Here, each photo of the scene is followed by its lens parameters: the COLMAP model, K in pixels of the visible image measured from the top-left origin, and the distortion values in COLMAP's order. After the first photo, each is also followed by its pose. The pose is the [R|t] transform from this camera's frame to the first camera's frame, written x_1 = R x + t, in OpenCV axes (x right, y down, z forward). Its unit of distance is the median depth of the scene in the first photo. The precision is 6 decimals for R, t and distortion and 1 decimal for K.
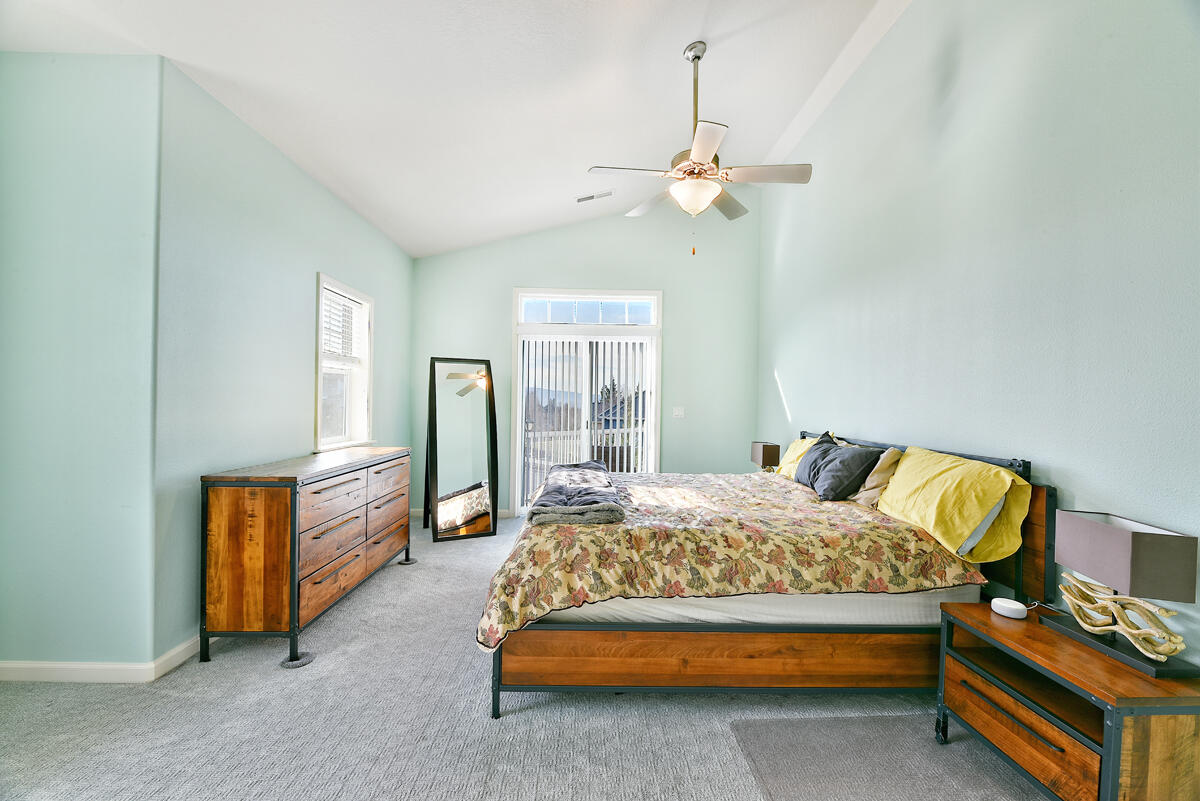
lens RADIAL K [[484.5, 0, 598.4], [0, 484.5, 400.6], [0, 0, 1]] dist [0.007888, -0.006895]
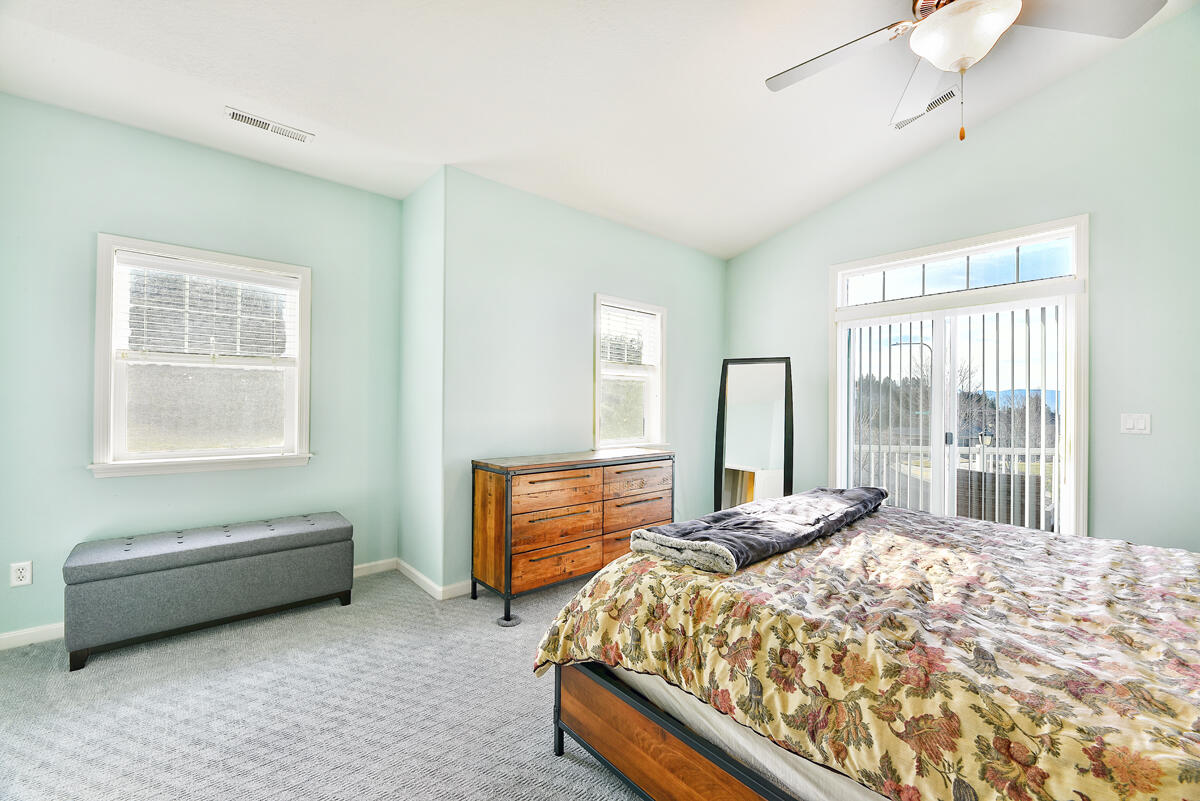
lens RADIAL K [[484.5, 0, 598.4], [0, 484.5, 400.6], [0, 0, 1]] dist [0.007888, -0.006895]
pose [[0.641730, -0.014369, -0.766796, 0.506928], [0.004197, 0.999875, -0.015224, 0.012351], [0.766919, 0.006552, 0.641710, 0.451023]]
